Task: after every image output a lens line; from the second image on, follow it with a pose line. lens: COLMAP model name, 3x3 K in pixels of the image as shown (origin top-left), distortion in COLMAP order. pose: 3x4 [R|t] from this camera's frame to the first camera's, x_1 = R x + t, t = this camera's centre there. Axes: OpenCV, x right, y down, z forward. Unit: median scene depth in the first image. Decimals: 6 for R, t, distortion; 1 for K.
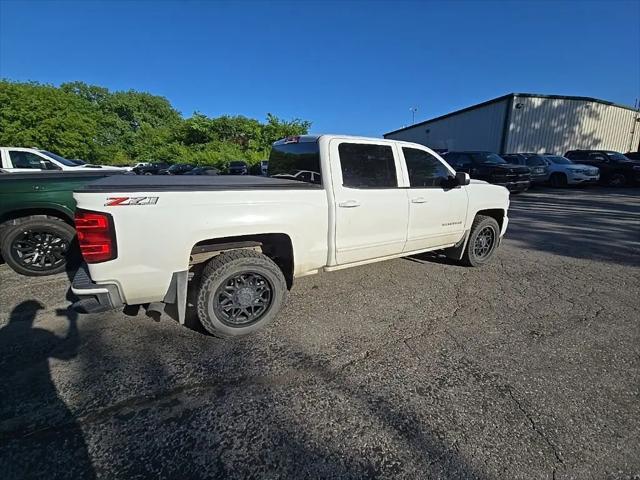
lens RADIAL K [[271.9, 0, 321.1], [0, 271.9, 240.3], [0, 0, 1]] dist [0.010033, -0.008257]
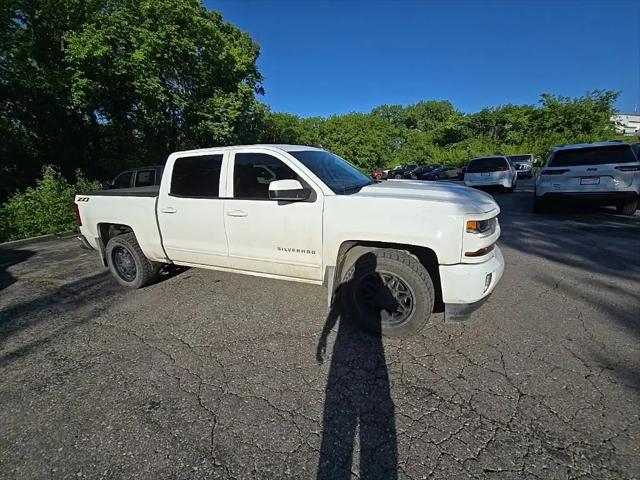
lens RADIAL K [[271.9, 0, 321.1], [0, 271.9, 240.3], [0, 0, 1]] dist [0.010033, -0.008257]
pose [[0.595109, 0.163160, -0.786908, 0.870244], [-0.162313, 0.983397, 0.081149, -0.125783], [0.787083, 0.079433, 0.611711, 0.489434]]
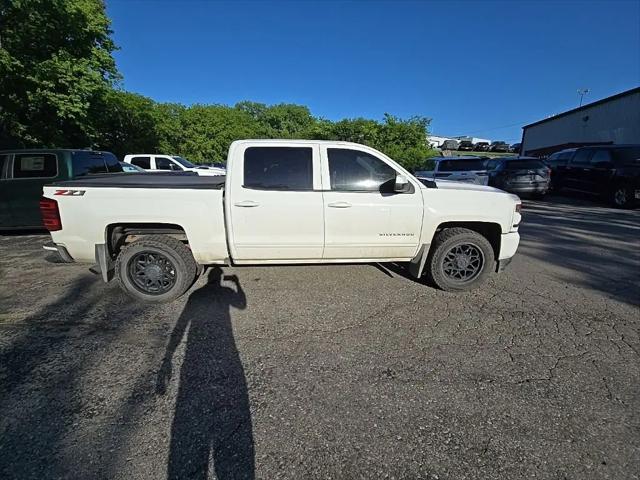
lens RADIAL K [[271.9, 0, 321.1], [0, 271.9, 240.3], [0, 0, 1]] dist [0.010033, -0.008257]
pose [[0.900369, 0.108433, -0.421400, 0.506935], [-0.108525, 0.993808, 0.023847, -0.028722], [0.421376, 0.024261, 0.906561, 0.093127]]
